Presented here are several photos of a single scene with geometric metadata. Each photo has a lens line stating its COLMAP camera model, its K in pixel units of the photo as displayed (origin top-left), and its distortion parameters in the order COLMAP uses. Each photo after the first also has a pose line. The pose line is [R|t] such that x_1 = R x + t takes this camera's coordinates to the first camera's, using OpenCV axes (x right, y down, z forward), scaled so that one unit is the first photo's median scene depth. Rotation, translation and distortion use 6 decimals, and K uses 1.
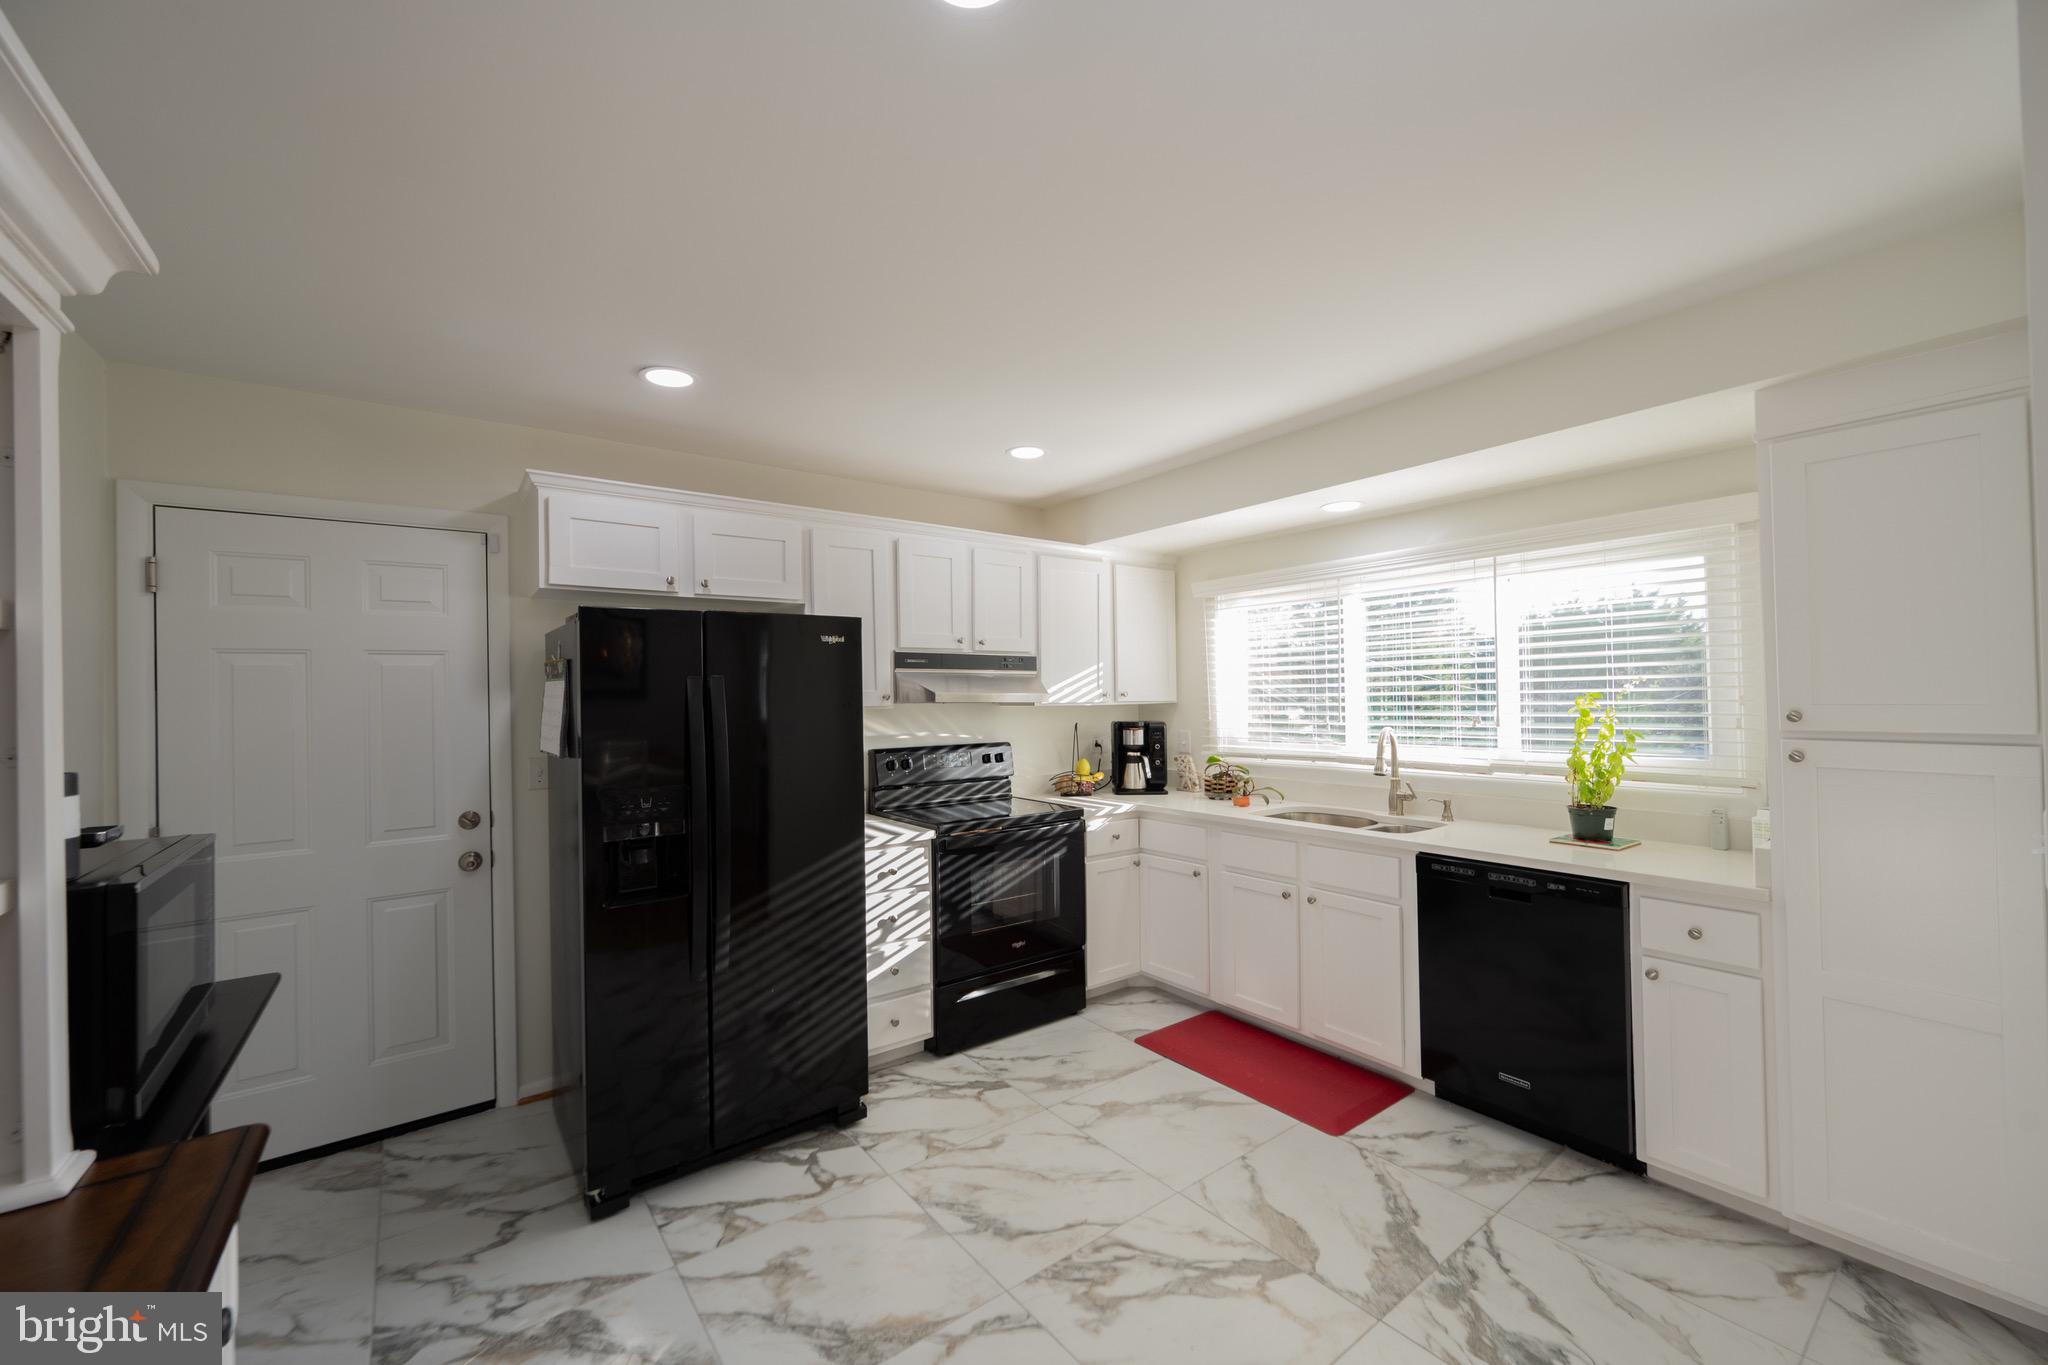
lens RADIAL K [[804.5, 0, 1028.6], [0, 804.5, 684.8], [0, 0, 1]] dist [-0.006780, 0.001194]
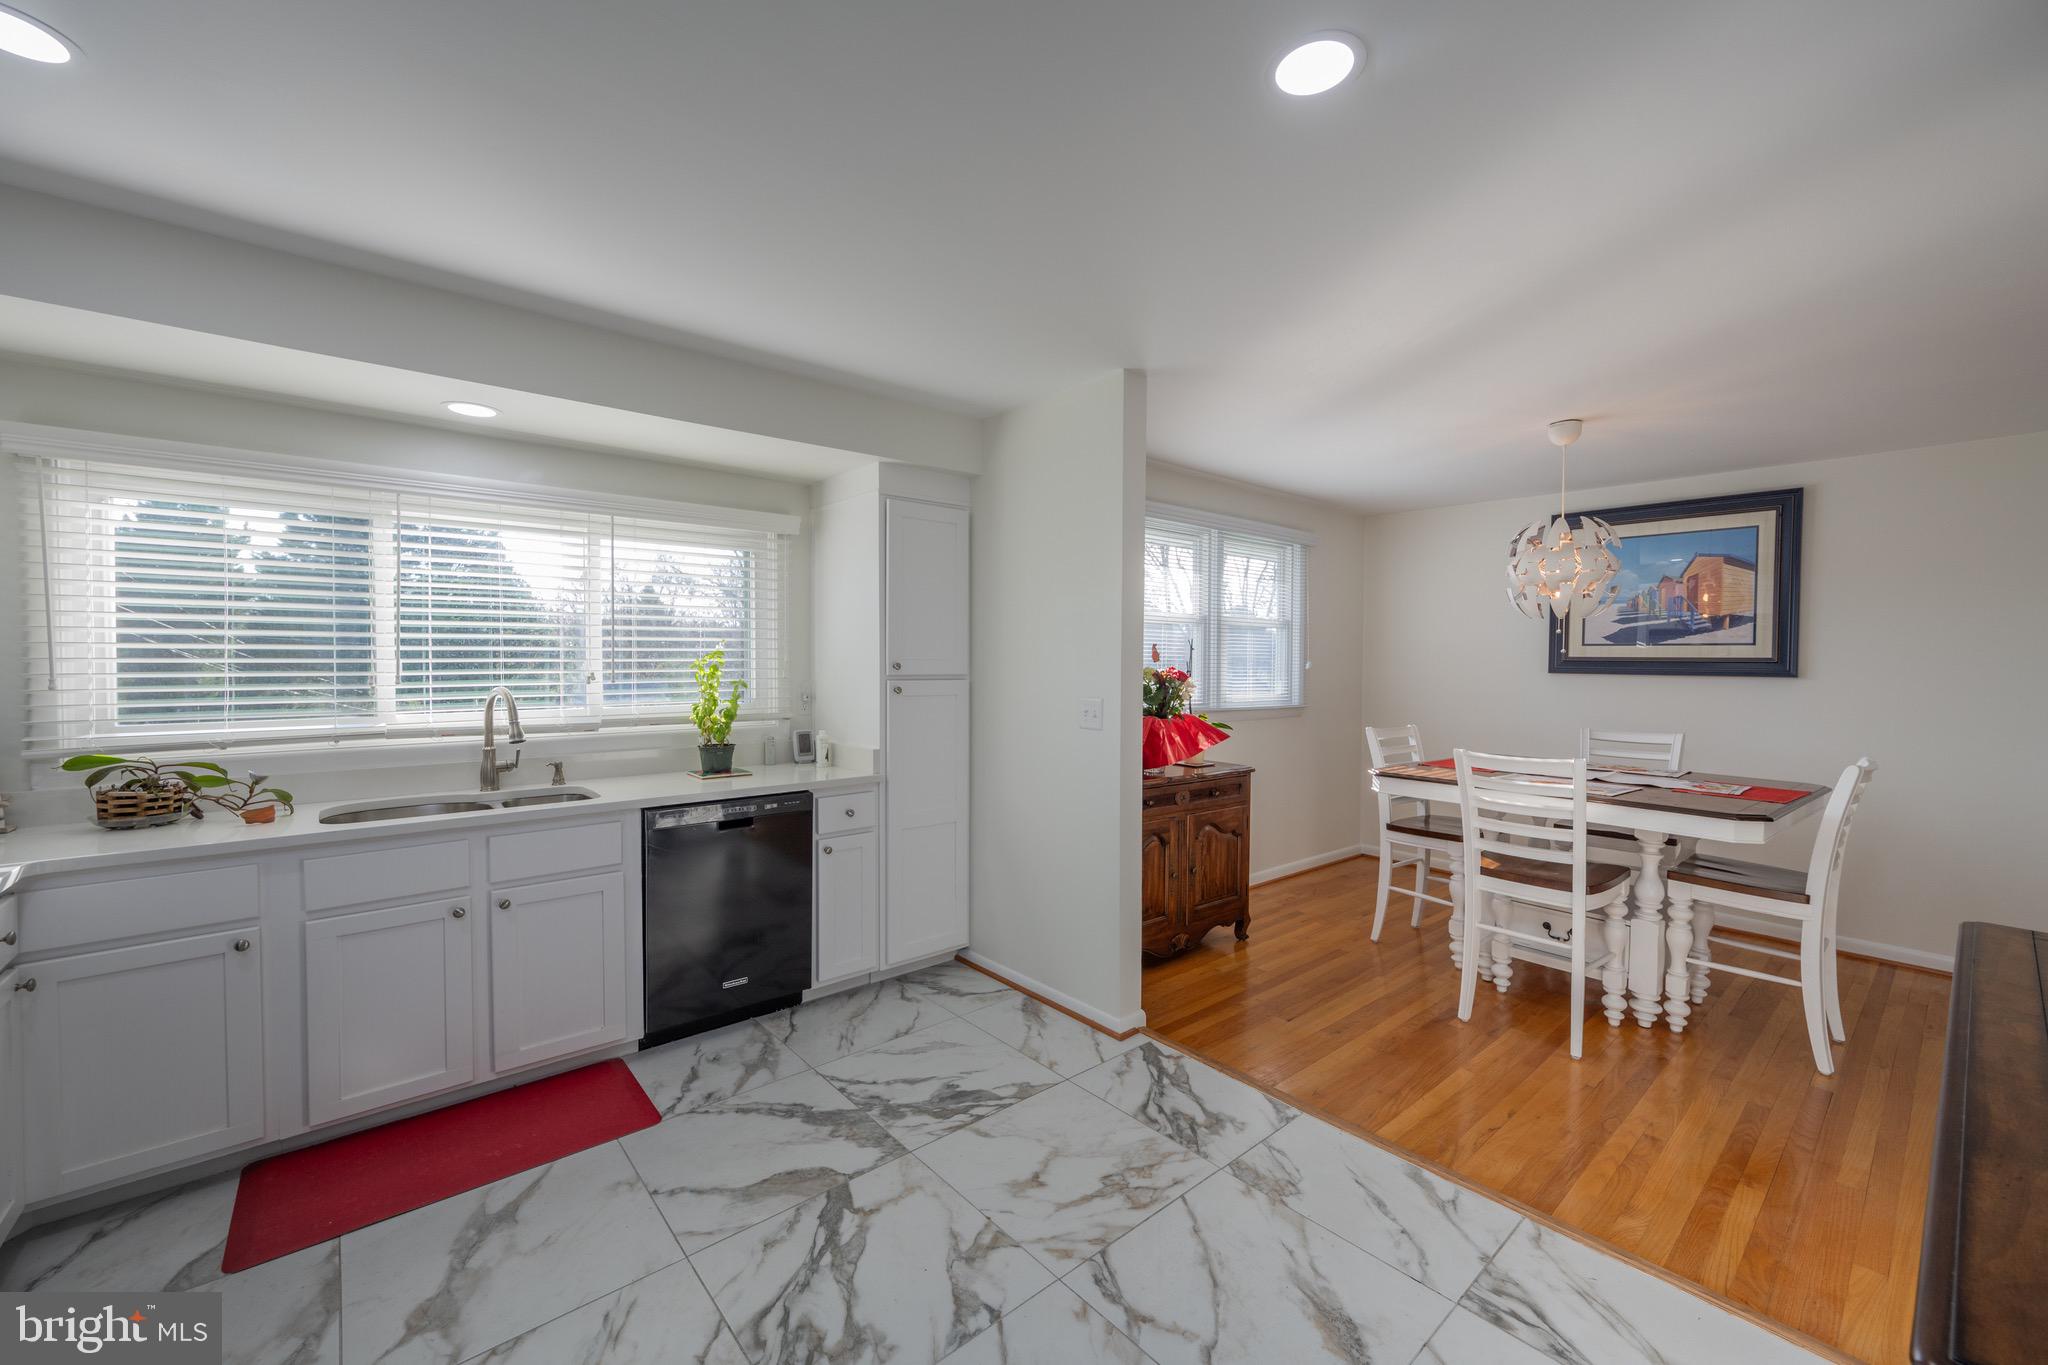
lens RADIAL K [[804.5, 0, 1030.7], [0, 804.5, 678.9], [0, 0, 1]] dist [-0.006780, 0.001194]
pose [[-0.066197, -0.010539, 0.997751, -0.563312], [-0.015644, 0.999832, 0.009523, 0.034820], [-0.997684, -0.014978, -0.066351, 0.638571]]
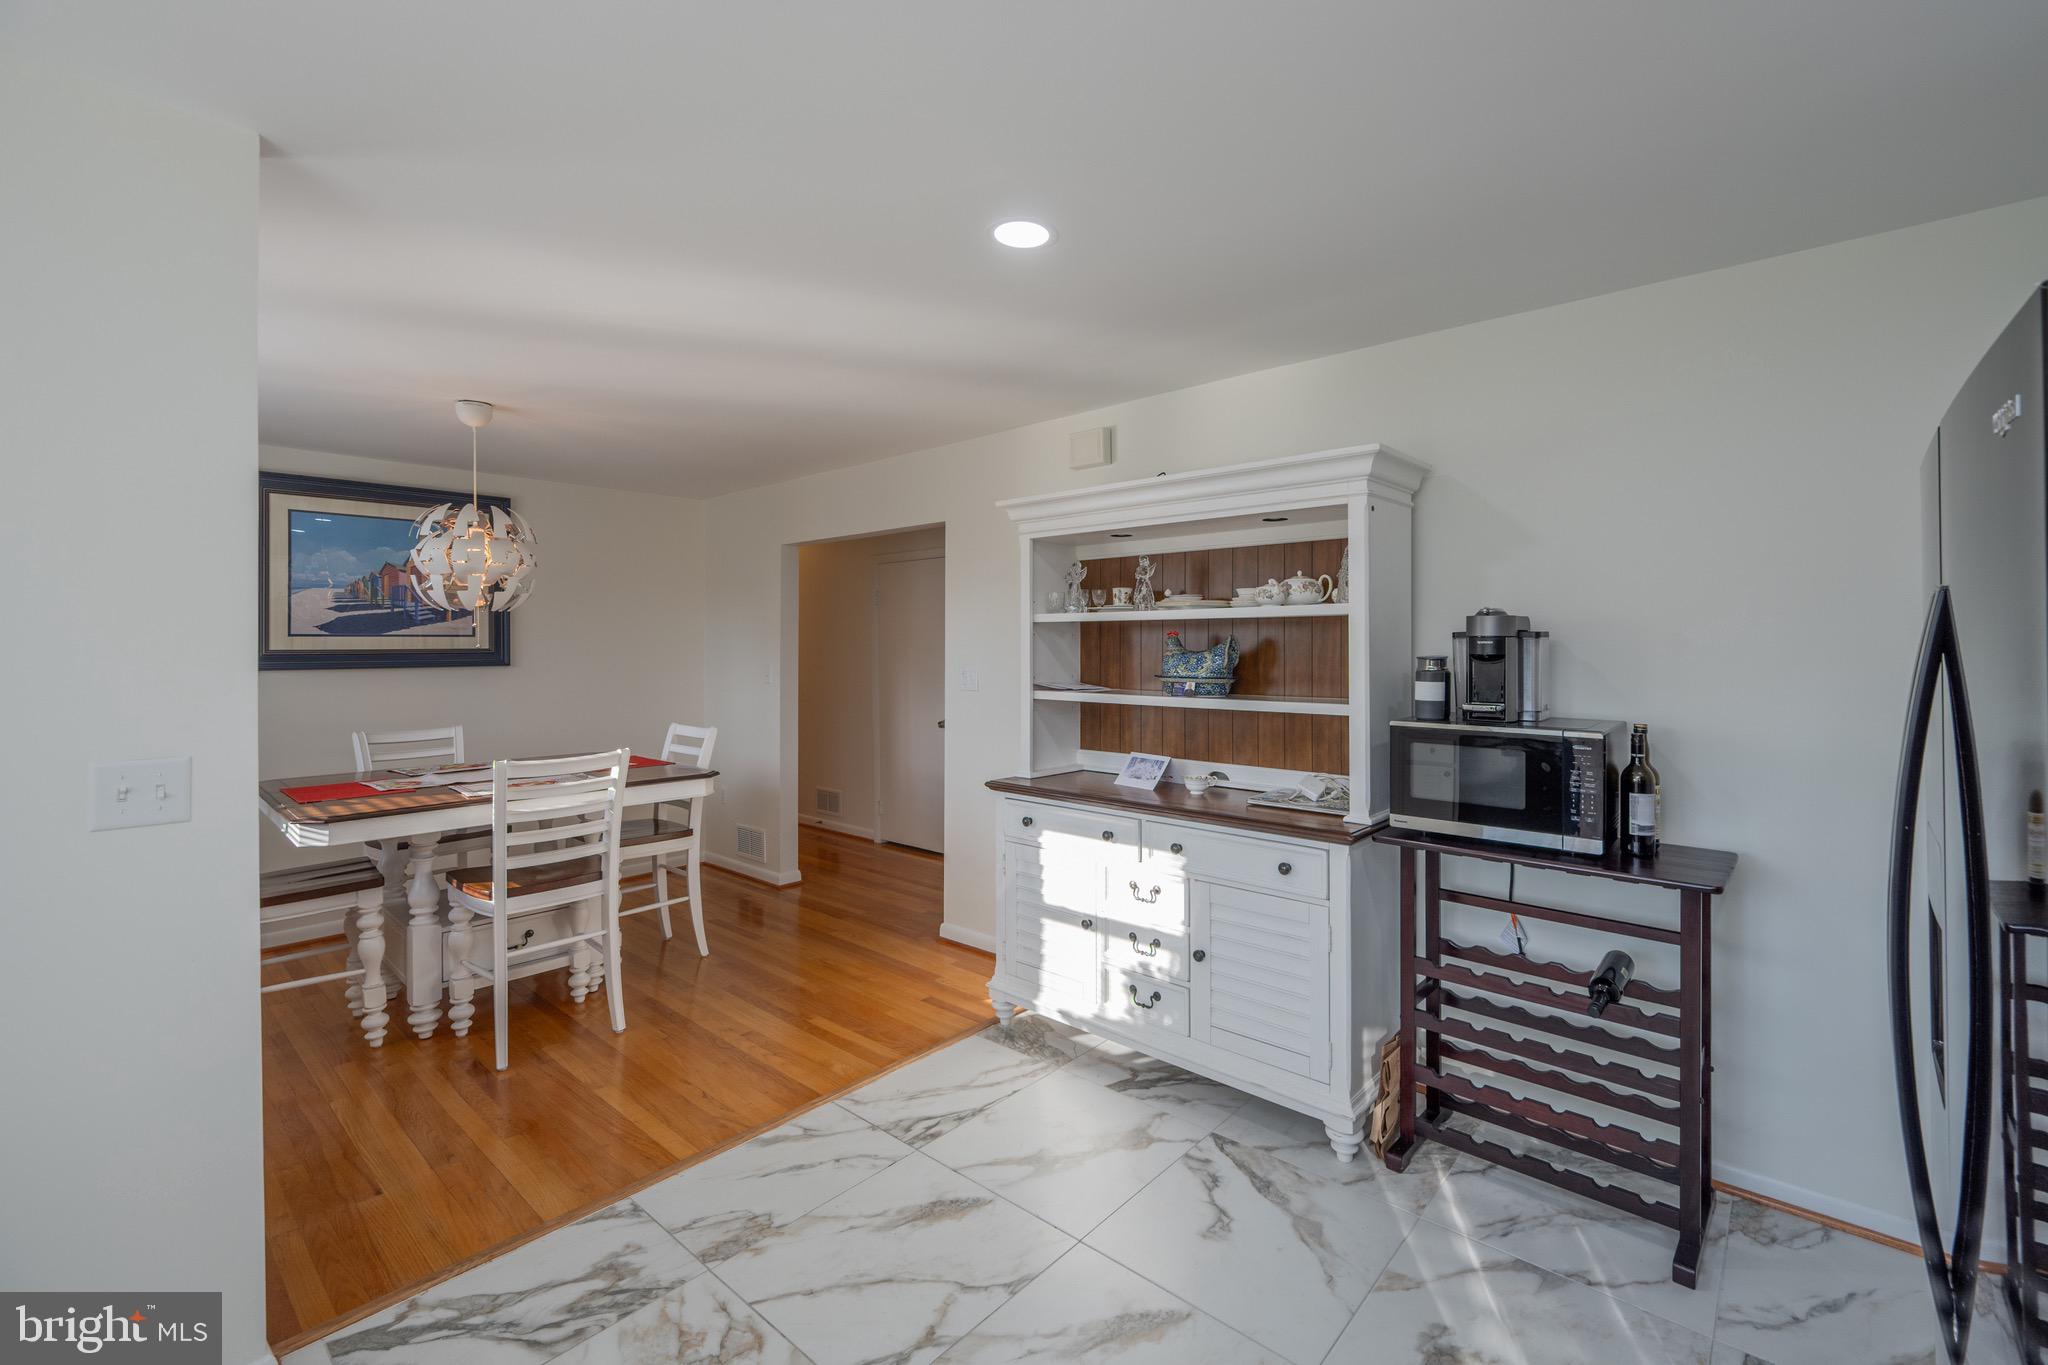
lens RADIAL K [[872.9, 0, 1095.2], [0, 872.9, 642.6], [0, 0, 1]] dist [0.001870, 0.000263]
pose [[-0.972123, 0.019073, -0.233693, 0.098962], [0.020740, 0.999774, -0.004678, 0.007527], [0.233551, -0.009394, -0.972299, 1.218340]]
